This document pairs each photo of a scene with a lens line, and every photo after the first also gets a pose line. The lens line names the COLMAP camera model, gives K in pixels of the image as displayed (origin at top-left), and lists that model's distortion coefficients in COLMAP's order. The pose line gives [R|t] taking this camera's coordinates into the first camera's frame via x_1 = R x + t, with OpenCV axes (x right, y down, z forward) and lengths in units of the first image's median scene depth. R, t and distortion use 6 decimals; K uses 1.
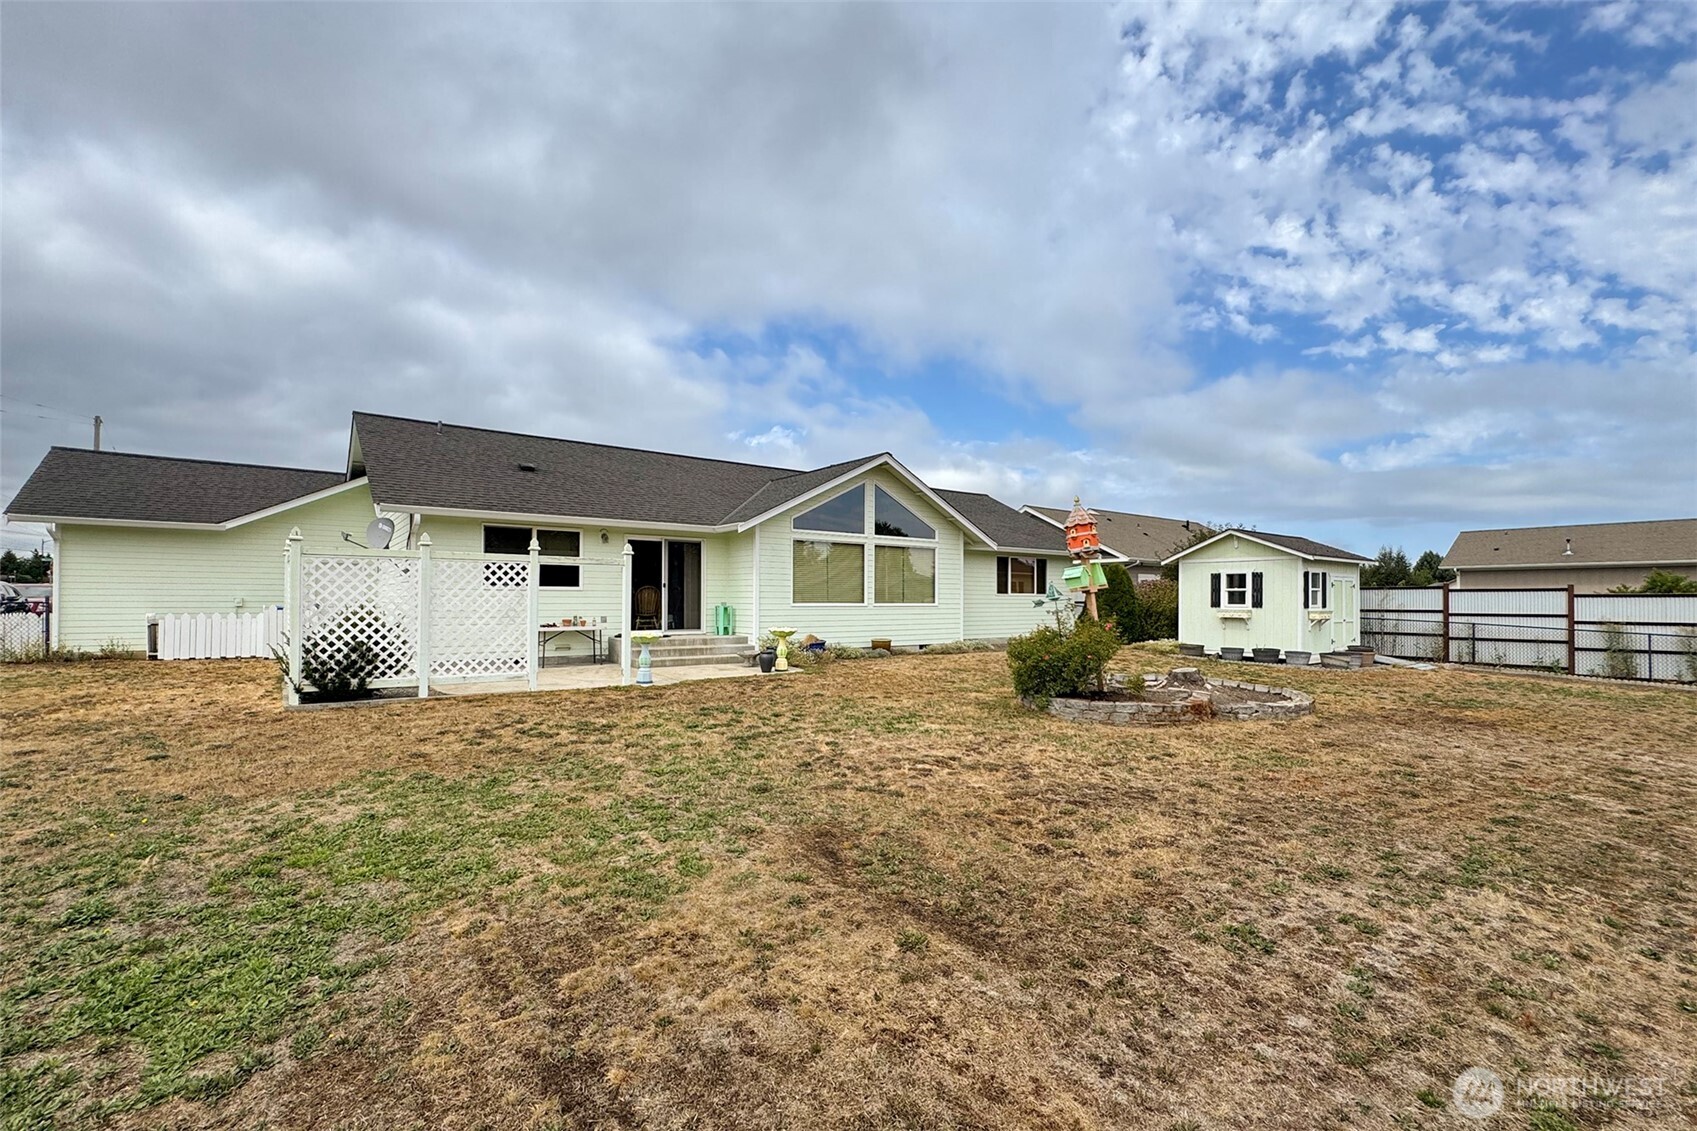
lens RADIAL K [[686.6, 0, 839.6], [0, 686.6, 603.7], [0, 0, 1]] dist [-0.000240, -0.000388]
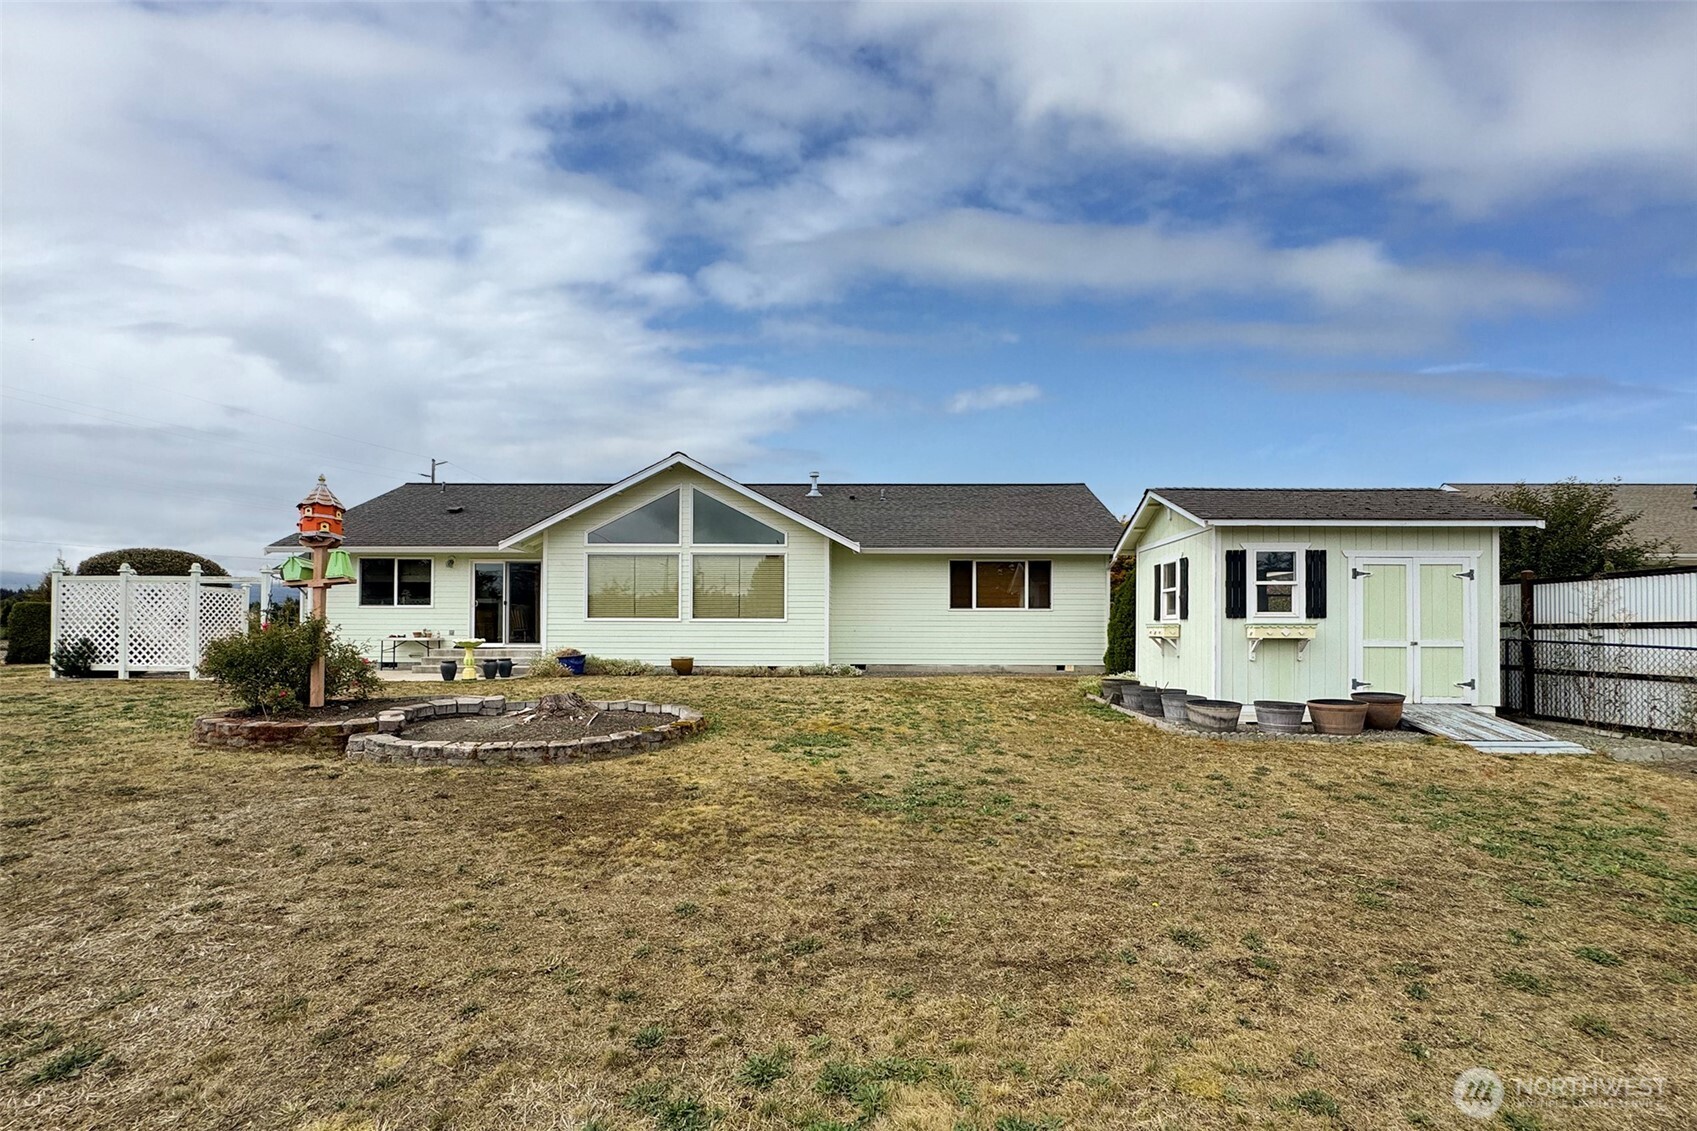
lens RADIAL K [[676.8, 0, 849.3], [0, 676.8, 632.3], [0, 0, 1]] dist [0.000621, -0.000001]
pose [[0.807587, -0.000415, -0.589749, 0.145593], [-0.003671, 0.999977, -0.005731, 0.004299], [0.589738, 0.006794, 0.807566, 0.076314]]
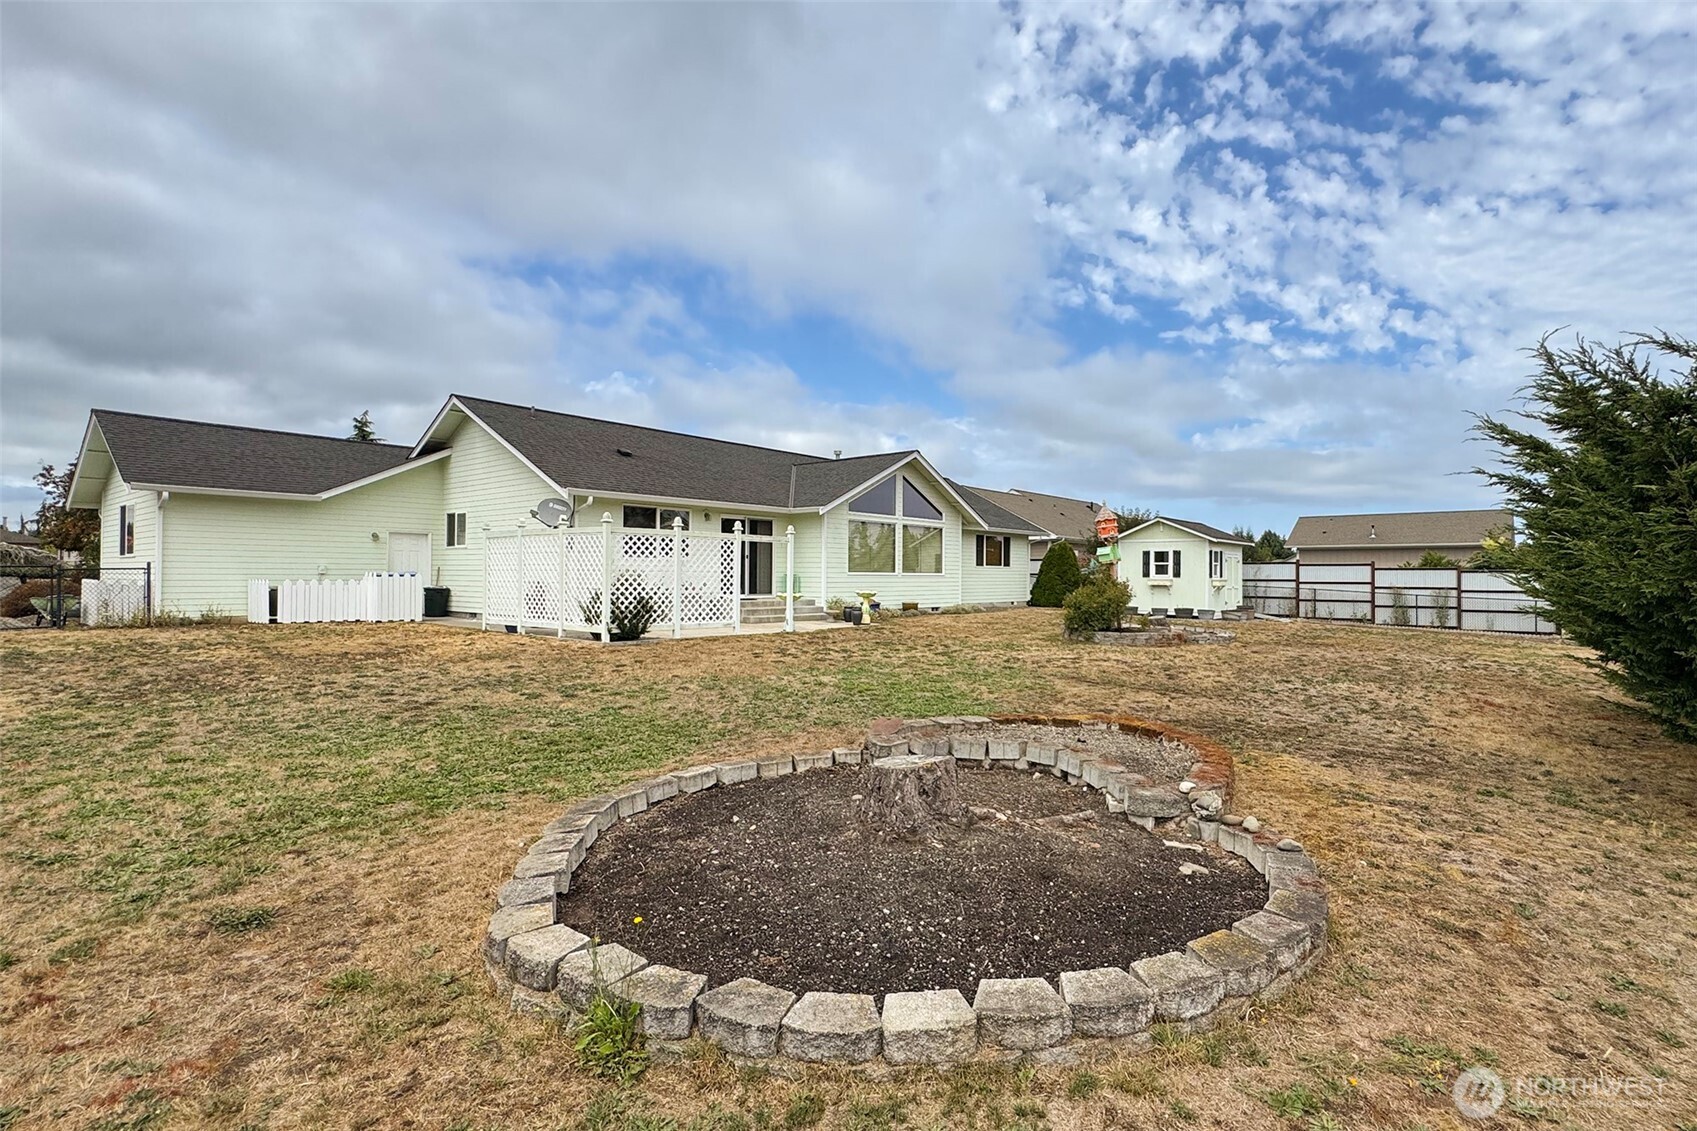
lens RADIAL K [[794.8, 0, 848.5], [0, 794.8, 565.5], [0, 0, 1]] dist [0.000264, 0.000261]
pose [[0.973282, 0.005438, 0.229550, -0.069563], [-0.001670, 0.999861, -0.016606, 0.001949], [-0.229608, 0.015779, 0.973155, -0.066729]]
